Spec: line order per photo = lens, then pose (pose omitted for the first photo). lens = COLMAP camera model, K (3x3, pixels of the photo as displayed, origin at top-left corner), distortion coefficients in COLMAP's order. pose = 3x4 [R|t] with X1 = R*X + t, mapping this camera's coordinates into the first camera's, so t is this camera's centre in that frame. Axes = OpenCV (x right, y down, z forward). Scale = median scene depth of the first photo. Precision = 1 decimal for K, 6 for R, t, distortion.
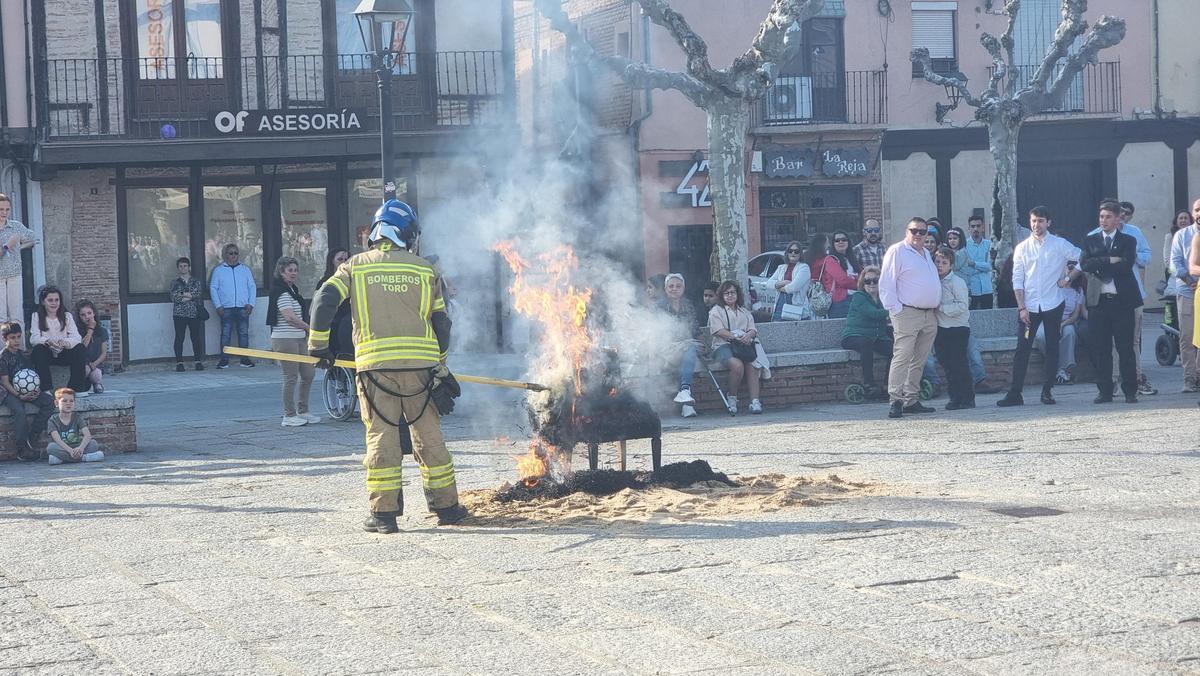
lens RADIAL K [[2419.0, 0, 597.3], [0, 2419.0, 366.5], [0, 0, 1]] dist [-0.156982, 2.236987]
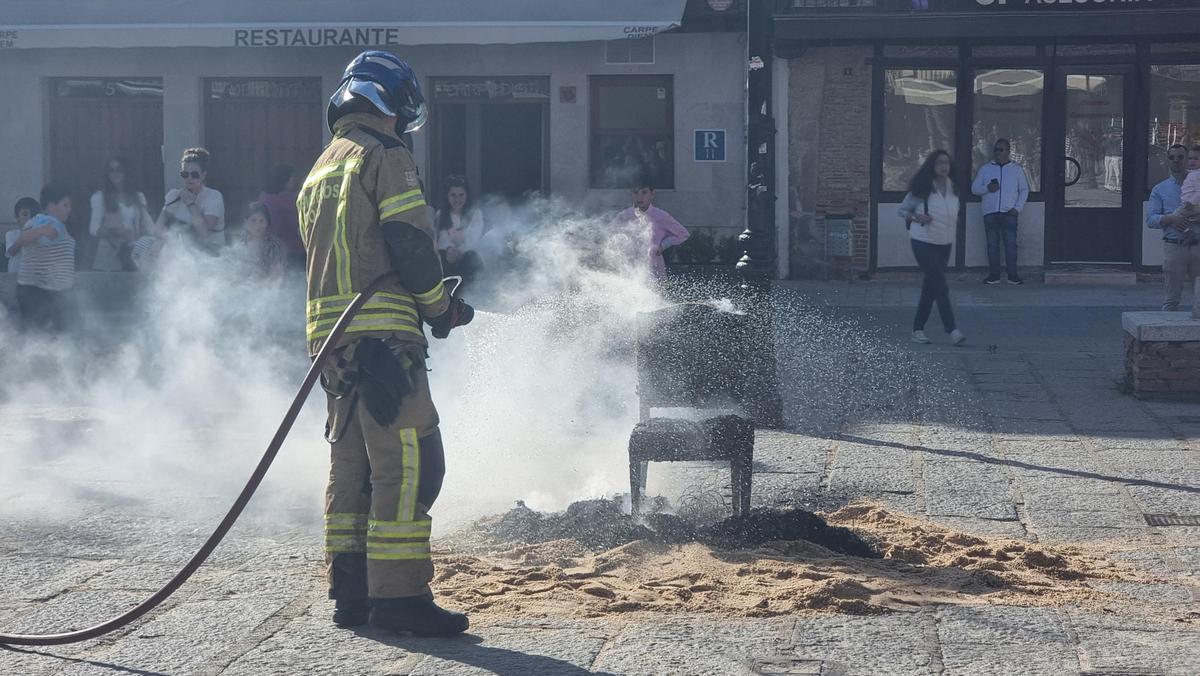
lens RADIAL K [[2420.7, 0, 572.3], [0, 2420.7, 337.1], [0, 0, 1]] dist [-0.182570, 2.615623]
pose [[0.882873, 0.077227, -0.463219, 0.118062], [-0.061770, 0.996913, 0.048474, -0.013165], [0.465532, -0.014184, 0.884917, 0.181246]]
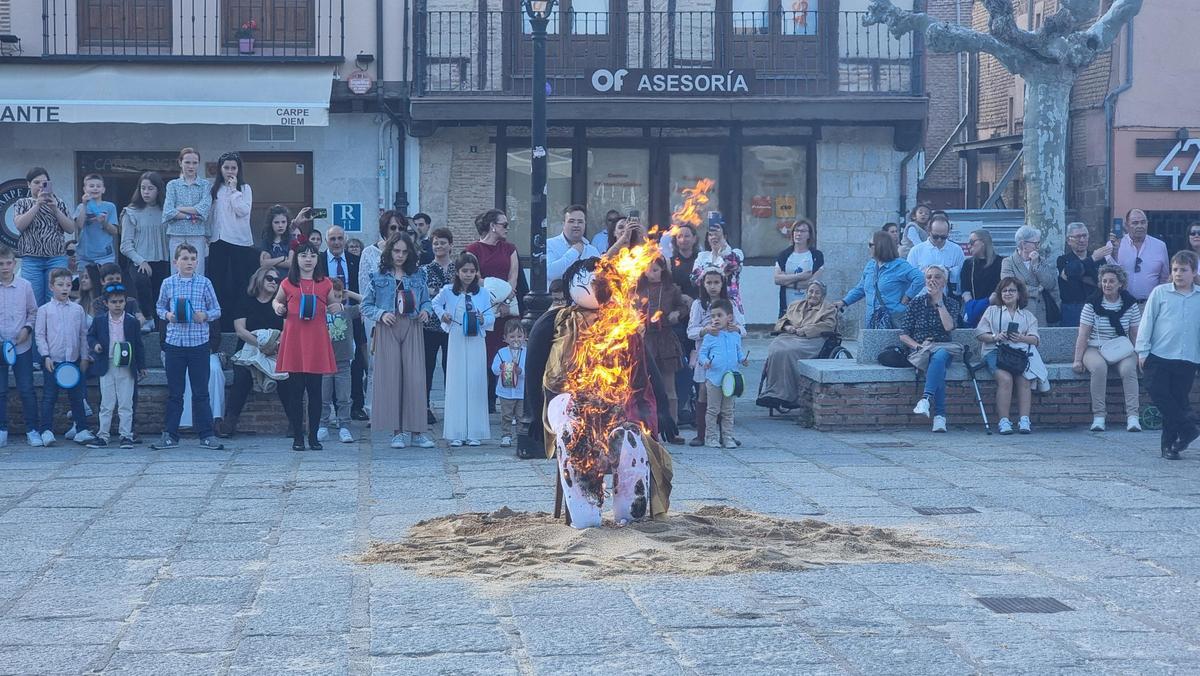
lens RADIAL K [[2419.0, 0, 597.3], [0, 2419.0, 366.5], [0, 0, 1]] dist [-0.156982, 2.236987]
pose [[0.964191, 0.057183, -0.258972, 0.093140], [-0.053866, 0.998350, 0.019896, -0.008606], [0.259682, -0.005234, 0.965680, 0.089463]]
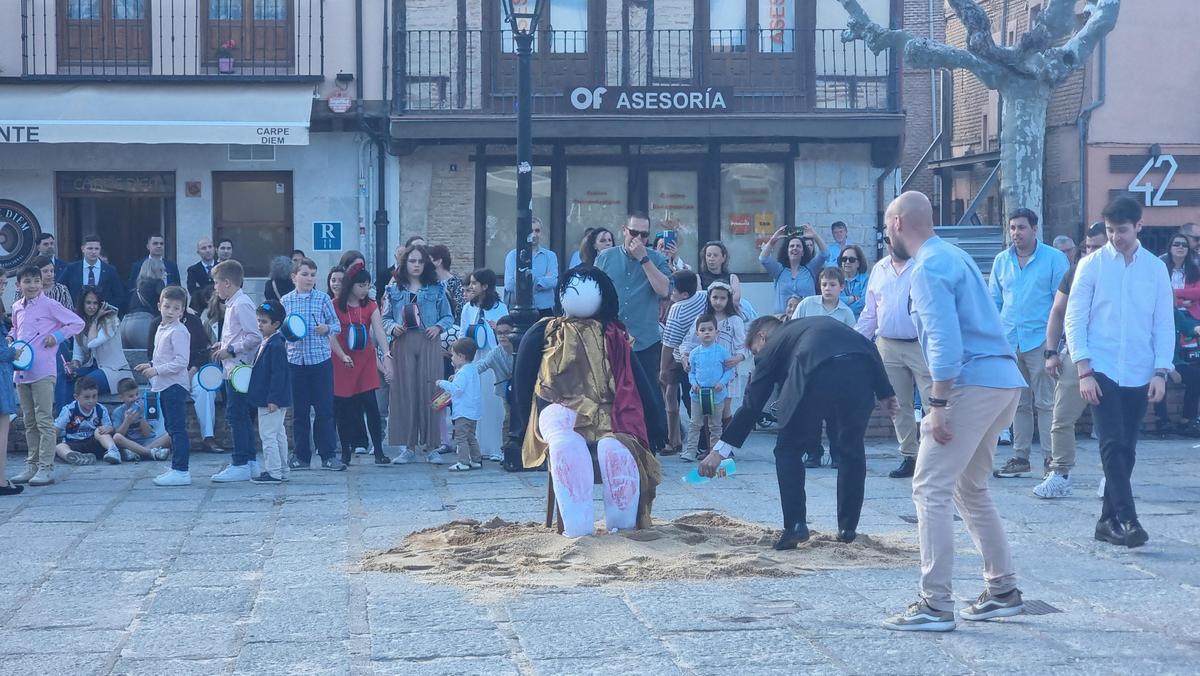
lens RADIAL K [[2418.3, 0, 615.5], [0, 2418.3, 362.0], [0, 0, 1]] dist [-0.163758, 2.307226]
pose [[0.969049, 0.048907, -0.241975, 0.091873], [-0.048219, 0.998798, 0.008769, -0.007151], [0.242113, 0.003171, 0.970243, 0.085182]]
